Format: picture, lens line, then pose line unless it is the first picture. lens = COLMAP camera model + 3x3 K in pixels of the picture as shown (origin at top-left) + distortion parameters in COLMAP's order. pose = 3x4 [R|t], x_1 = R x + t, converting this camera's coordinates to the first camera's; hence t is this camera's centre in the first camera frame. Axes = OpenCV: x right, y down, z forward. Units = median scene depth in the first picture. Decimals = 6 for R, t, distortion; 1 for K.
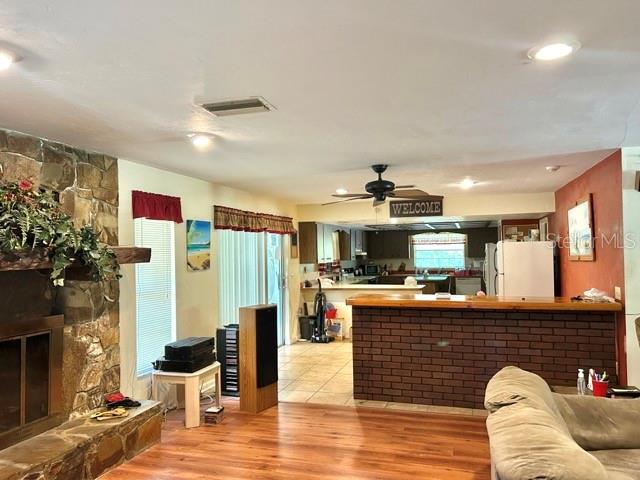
lens RADIAL K [[485.7, 0, 320.0], [0, 485.7, 240.0], [0, 0, 1]] dist [0.009410, -0.004842]
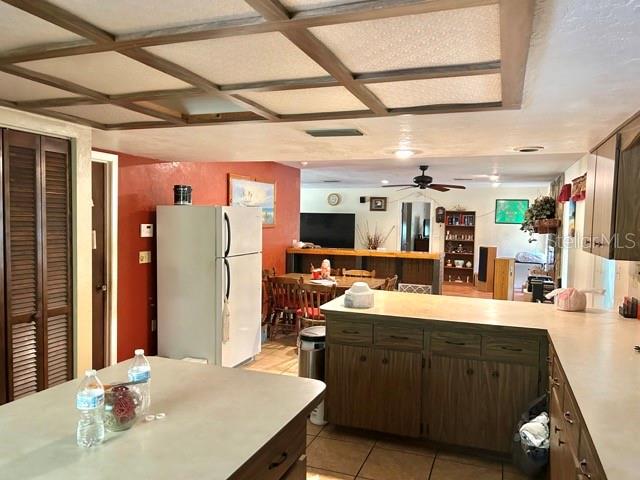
lens RADIAL K [[485.7, 0, 320.0], [0, 485.7, 240.0], [0, 0, 1]] dist [0.009410, -0.004842]
pose [[-0.998568, -0.004266, 0.053331, 0.378984], [-0.003338, 0.999842, 0.017473, 0.055749], [-0.053397, 0.017270, -0.998424, 2.540962]]
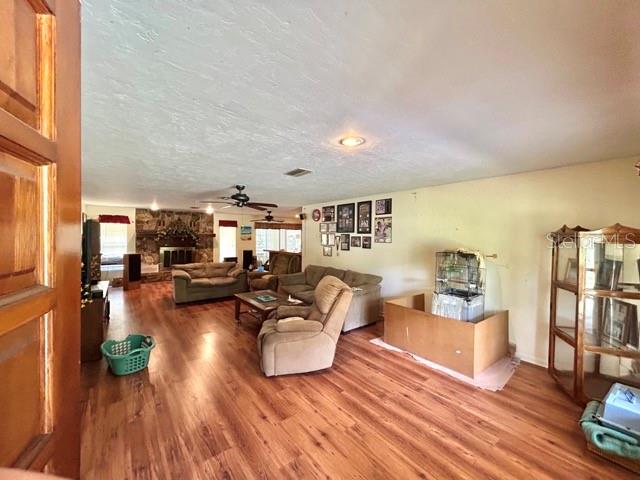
lens RADIAL K [[261.6, 0, 322.7], [0, 261.6, 239.2], [0, 0, 1]] dist [-0.009386, -0.000081]
pose [[0.818988, 0.030699, -0.572989, 1.471547], [-0.009616, 0.999162, 0.039787, -0.030973], [0.573730, -0.027075, 0.818597, -0.303348]]
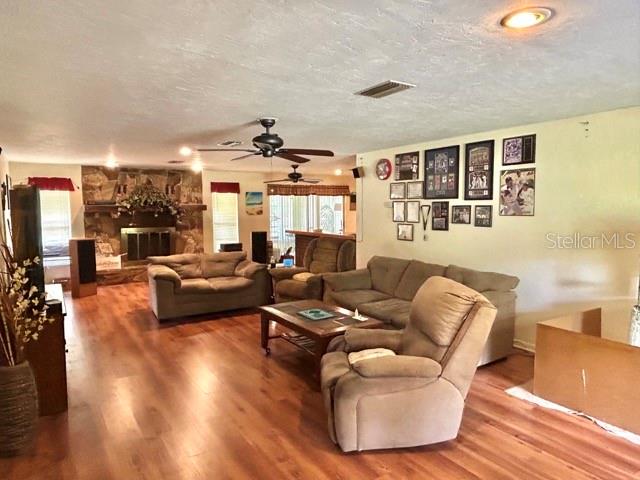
lens RADIAL K [[434.0, 0, 320.0], [0, 434.0, 240.0], [0, 0, 1]] dist [-0.003468, -0.004102]
pose [[0.759483, 0.061515, -0.647612, 1.366093], [0.009099, 0.994417, 0.105128, -0.029875], [0.650463, -0.085736, 0.754683, -0.323505]]
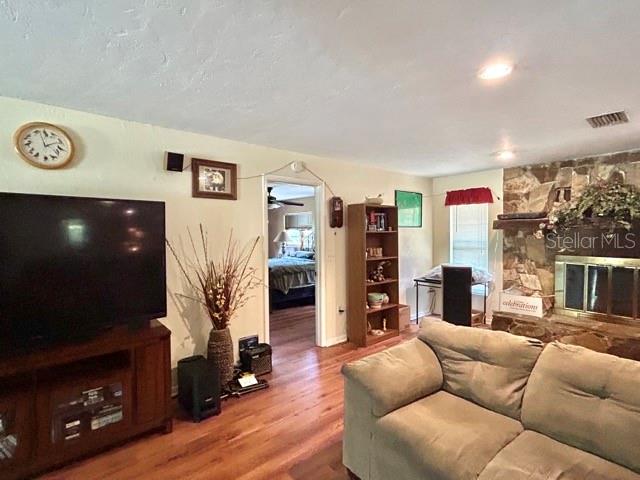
lens RADIAL K [[324.2, 0, 320.6], [0, 324.2, 237.0], [0, 0, 1]] dist [-0.000313, 0.000348]
pose [[-0.540454, 0.035054, -0.840643, 0.635473], [0.037928, 0.999131, 0.017279, 0.016854], [0.840518, -0.022545, -0.541314, 0.449761]]
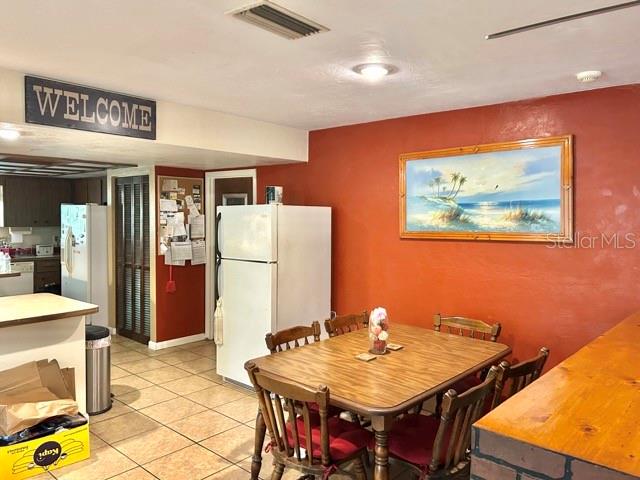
lens RADIAL K [[485.7, 0, 320.0], [0, 485.7, 240.0], [0, 0, 1]] dist [0.009410, -0.004842]
pose [[0.418449, -0.028486, 0.907794, -0.148079], [-0.039056, 0.998019, 0.049320, 0.021431], [-0.907400, -0.056093, 0.416507, 1.103530]]
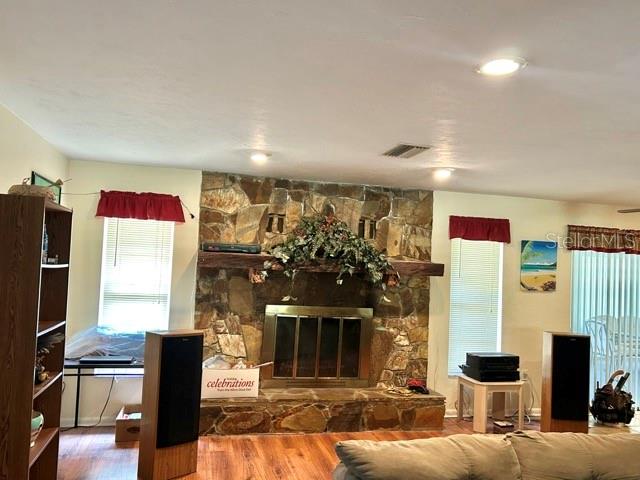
lens RADIAL K [[523.4, 0, 320.0], [0, 523.4, 240.0], [0, 0, 1]] dist [0.098463, -0.194482]
pose [[0.502484, -0.003868, -0.864578, 0.503538], [-0.032660, 0.999191, -0.023452, -0.002116], [0.863970, 0.040022, 0.501951, 0.076302]]
